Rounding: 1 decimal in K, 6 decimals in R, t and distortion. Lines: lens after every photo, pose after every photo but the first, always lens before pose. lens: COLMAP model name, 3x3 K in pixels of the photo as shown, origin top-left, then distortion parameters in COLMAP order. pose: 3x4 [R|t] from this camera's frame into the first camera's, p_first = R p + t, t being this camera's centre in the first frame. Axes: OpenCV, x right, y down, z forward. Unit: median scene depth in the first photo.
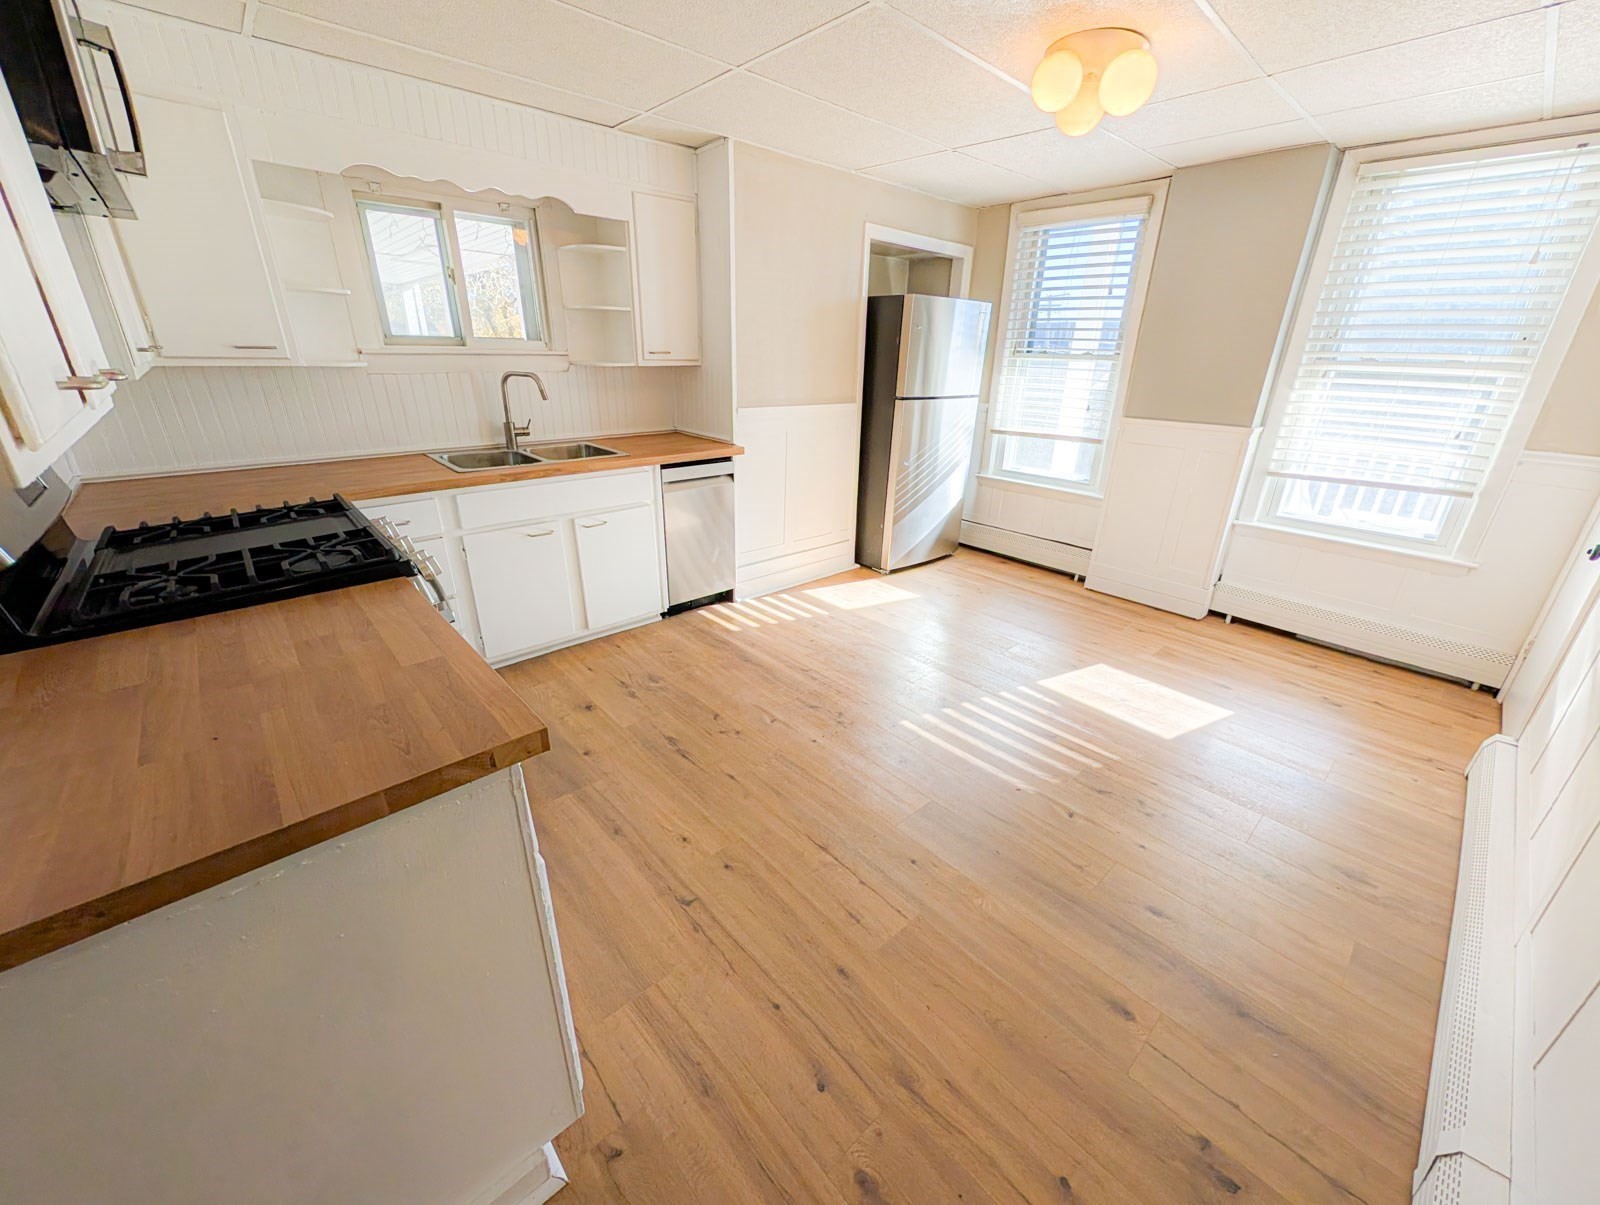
lens RADIAL K [[613.7, 0, 800.0], [0, 613.7, 602.5], [0, 0, 1]] dist [0.000501, 0.000424]
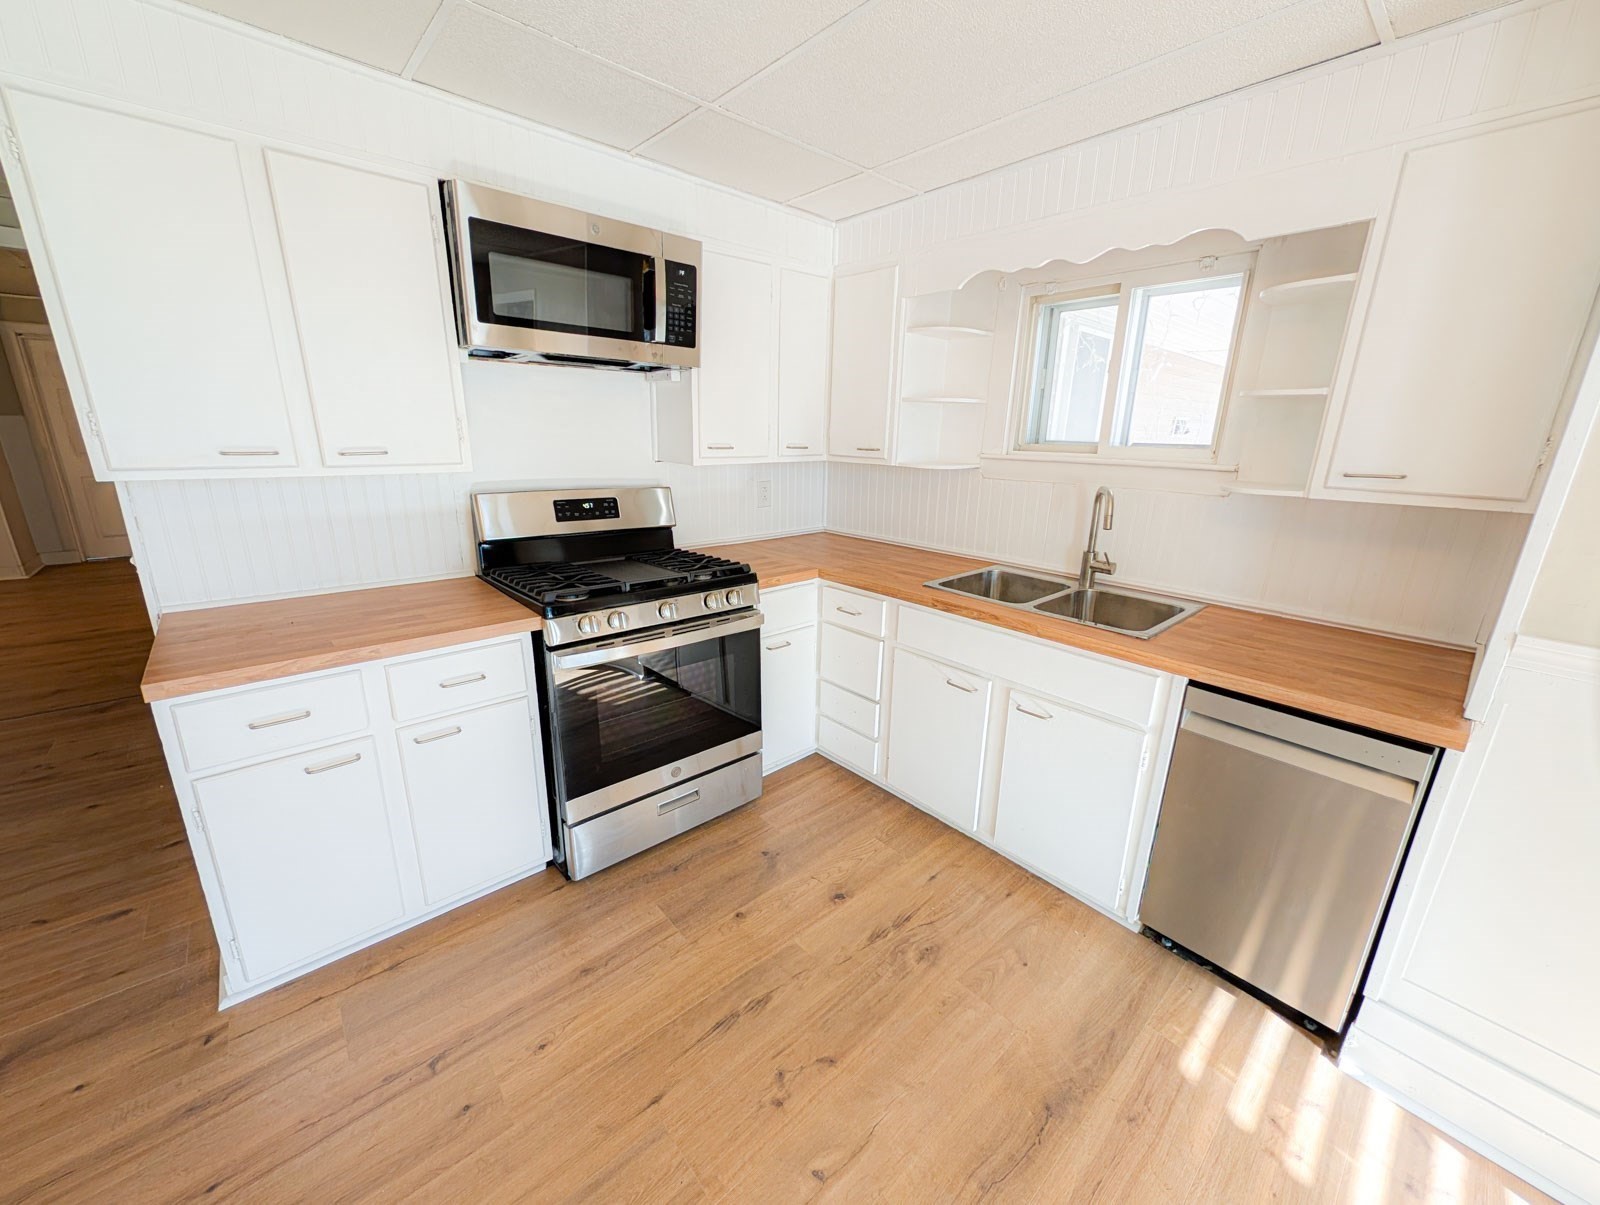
lens RADIAL K [[613.7, 0, 800.0], [0, 613.7, 602.5], [0, 0, 1]] dist [0.000501, 0.000424]
pose [[-0.016048, 0.253846, -0.967111, 0.294229], [-0.405210, 0.882596, 0.238387, -0.304058], [0.914083, 0.395709, 0.088697, 0.705974]]
